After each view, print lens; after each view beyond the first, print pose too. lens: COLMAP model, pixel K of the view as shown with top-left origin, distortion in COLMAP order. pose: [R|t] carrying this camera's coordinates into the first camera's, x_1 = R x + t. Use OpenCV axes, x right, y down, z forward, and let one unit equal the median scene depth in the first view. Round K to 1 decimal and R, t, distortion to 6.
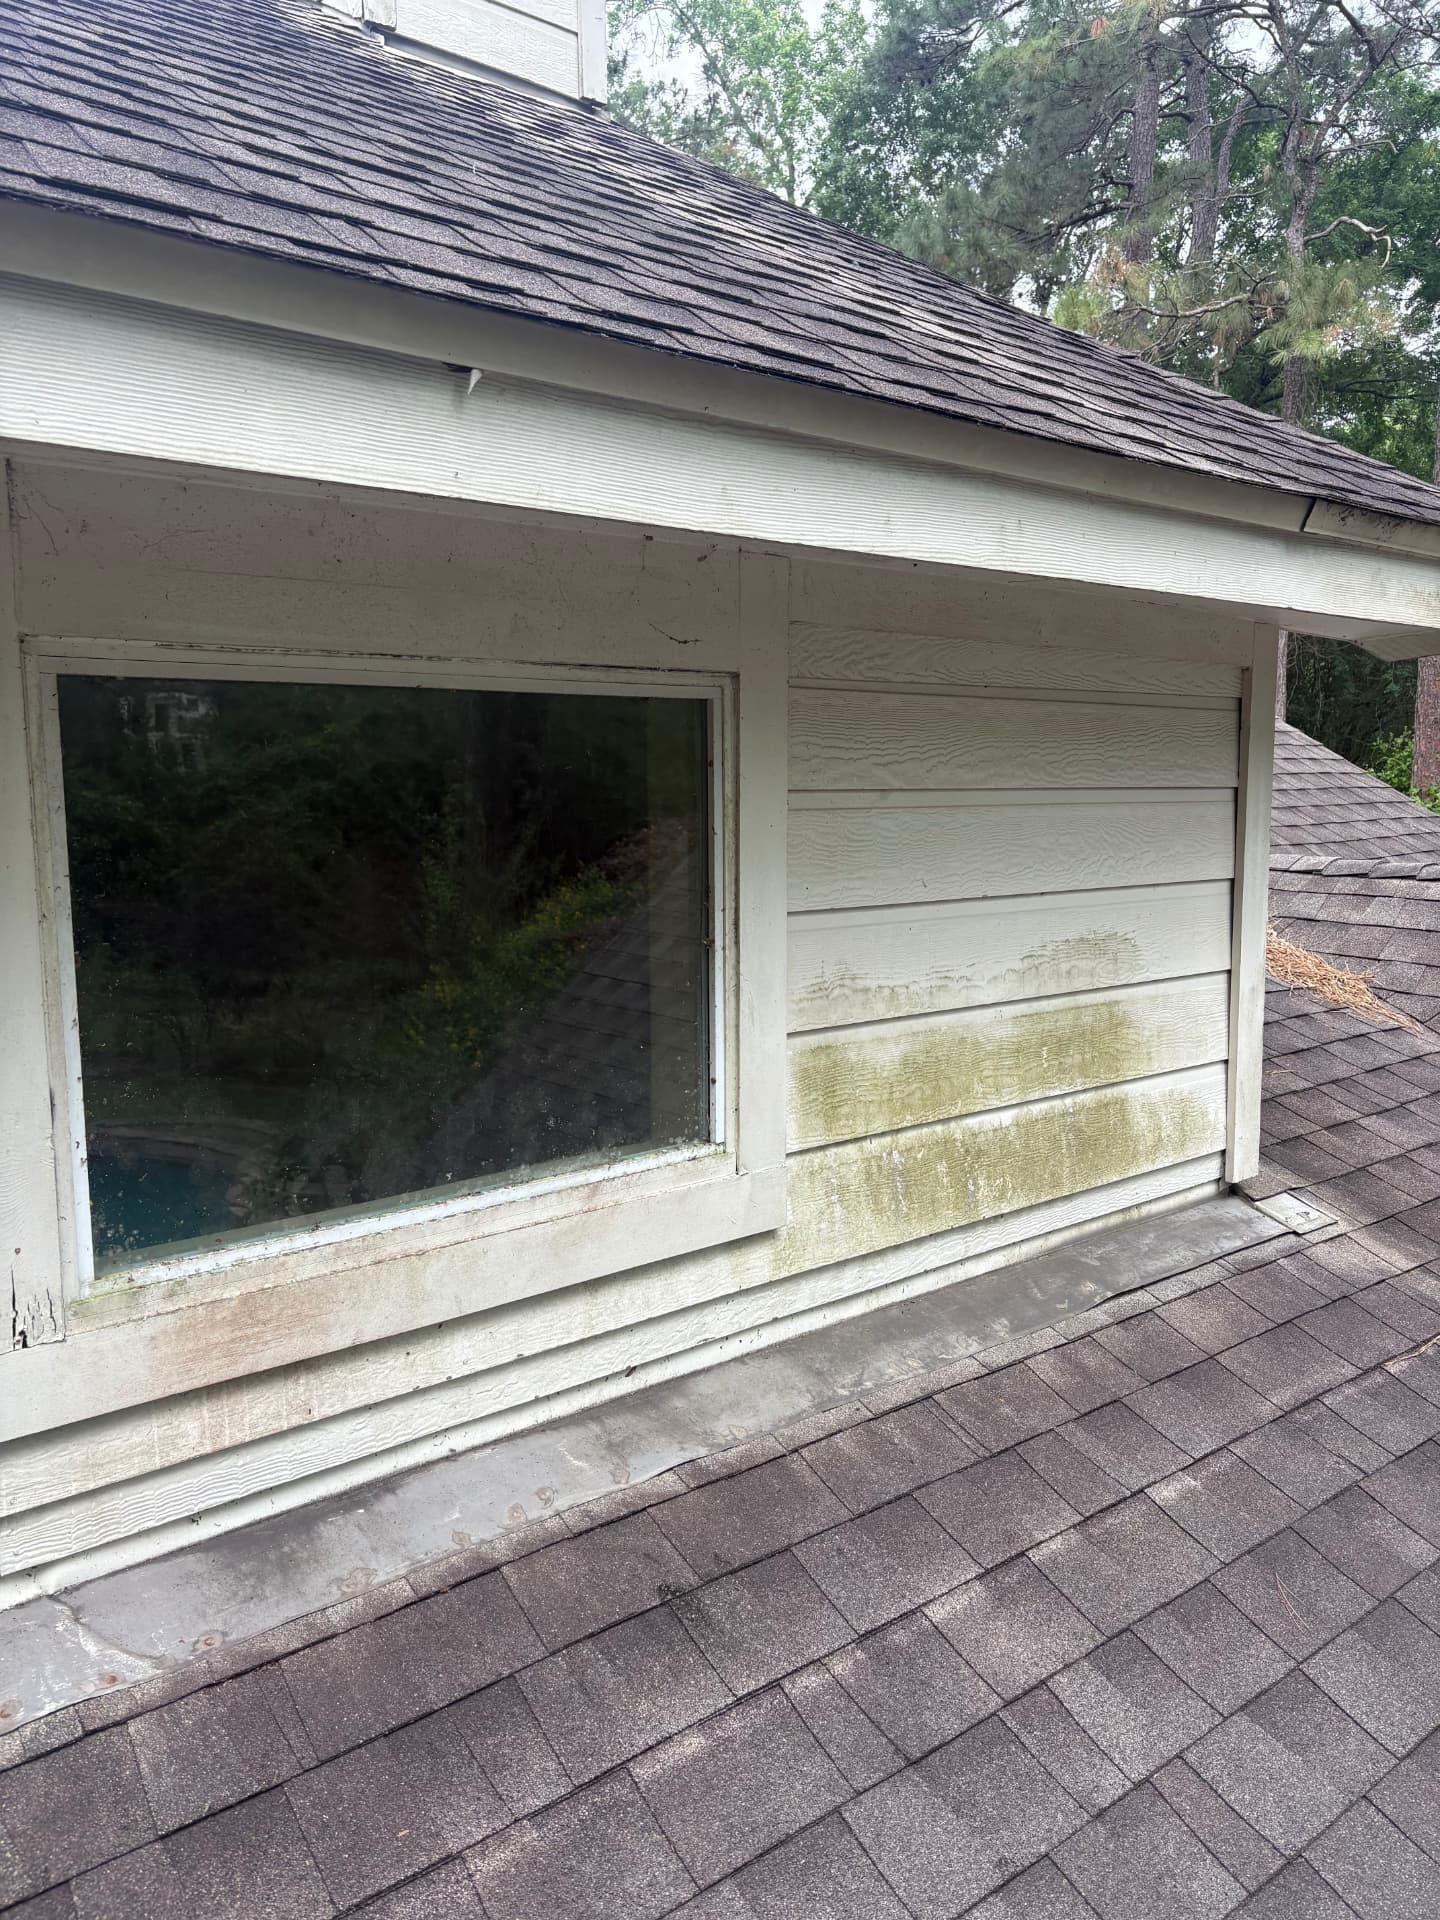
lens RADIAL K [[1479.8, 0, 720.0], [0, 1479.8, 960.0], [0, 0, 1]] dist [0.052838, -0.047490]
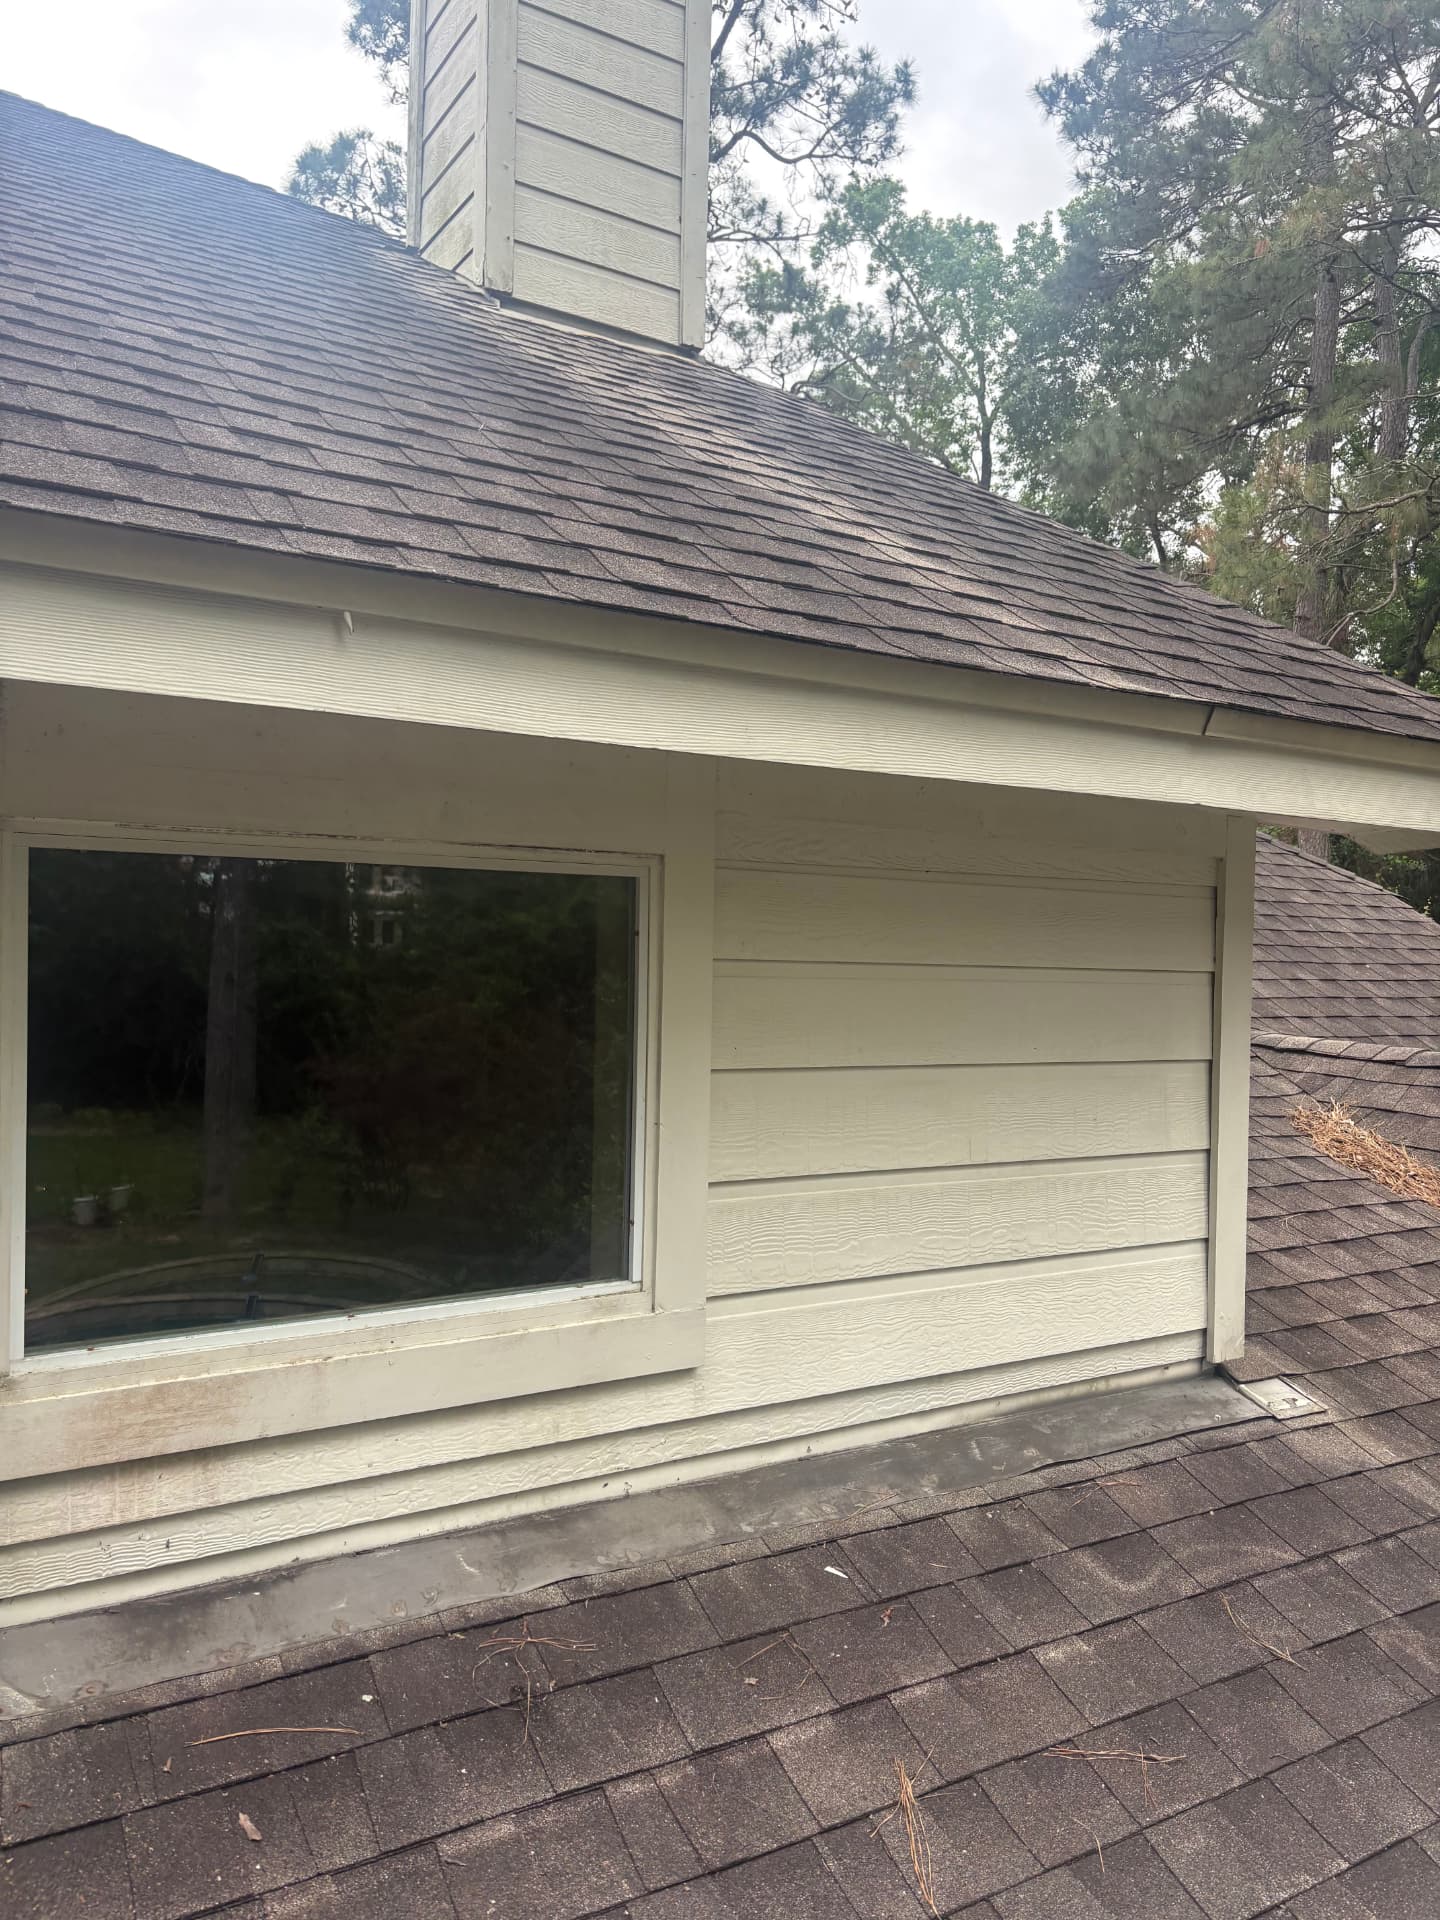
lens RADIAL K [[1476.9, 0, 725.2], [0, 1476.9, 977.0], [0, 0, 1]] dist [0.091269, -0.115035]
pose [[0.991325, 0.027393, -0.128550, 0.189414], [-0.040927, 0.993750, -0.103852, 0.012312], [0.124901, 0.108212, 0.986250, -0.085594]]
